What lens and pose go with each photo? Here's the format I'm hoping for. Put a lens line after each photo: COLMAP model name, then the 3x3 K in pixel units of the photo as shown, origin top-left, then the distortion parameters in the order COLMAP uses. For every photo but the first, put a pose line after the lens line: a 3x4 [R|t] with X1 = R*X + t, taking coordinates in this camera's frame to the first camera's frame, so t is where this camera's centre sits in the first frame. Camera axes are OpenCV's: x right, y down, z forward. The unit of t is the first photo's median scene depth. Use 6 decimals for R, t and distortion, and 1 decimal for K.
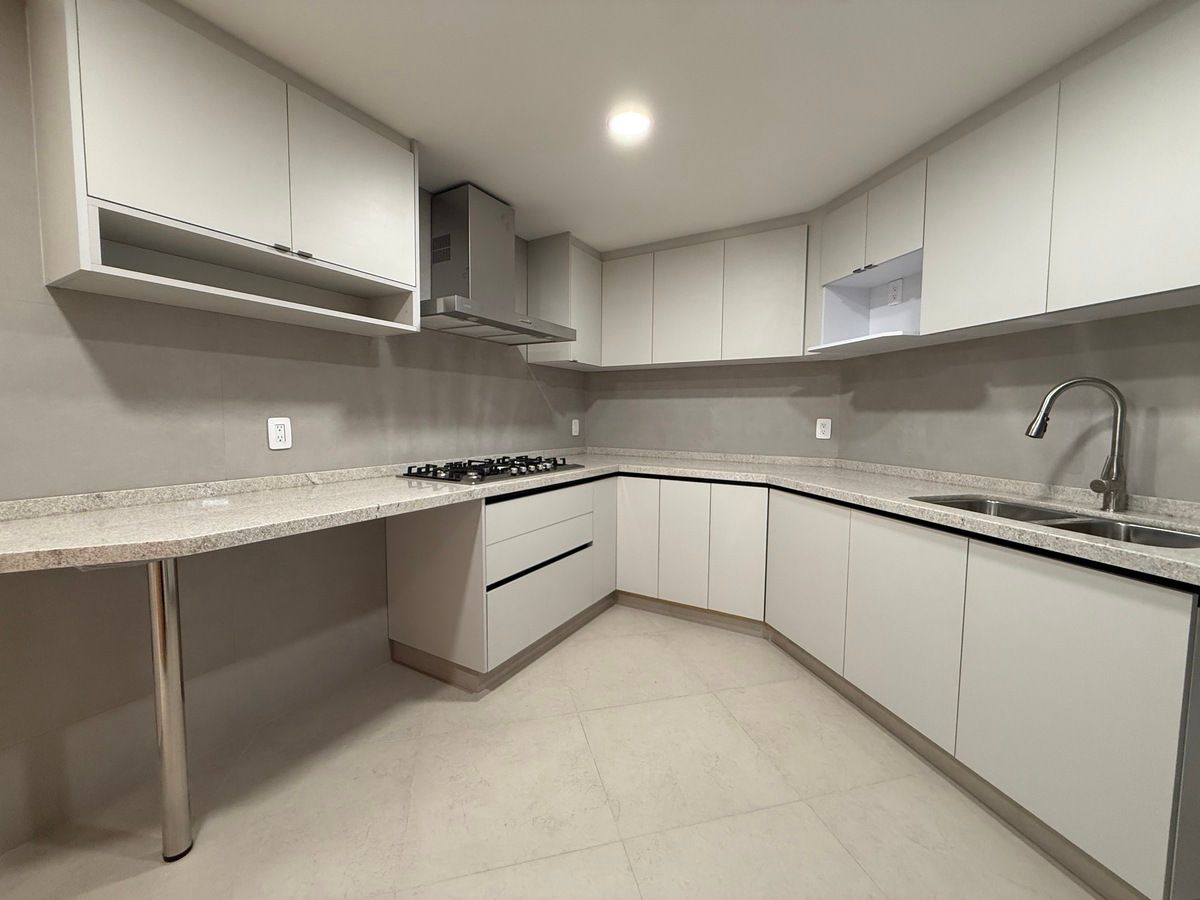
lens RADIAL K [[473.3, 0, 601.2], [0, 473.3, 448.8], [0, 0, 1]] dist [0.000423, 0.000281]
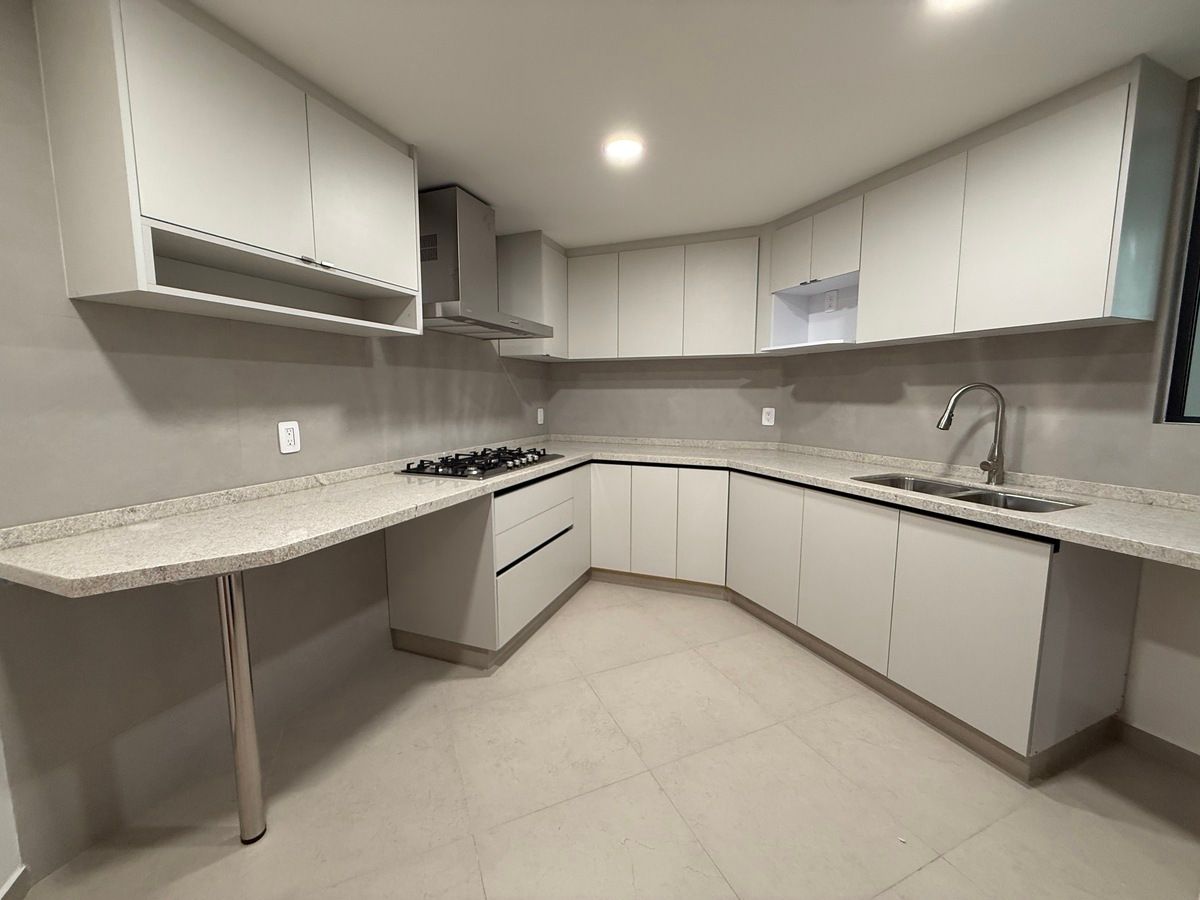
lens RADIAL K [[473.3, 0, 599.8], [0, 473.3, 448.7], [0, 0, 1]] dist [0.000423, 0.000281]
pose [[0.986581, -0.026086, 0.161176, -0.181201], [0.018225, 0.998580, 0.050062, -0.044759], [-0.162253, -0.046453, 0.985655, -0.101260]]
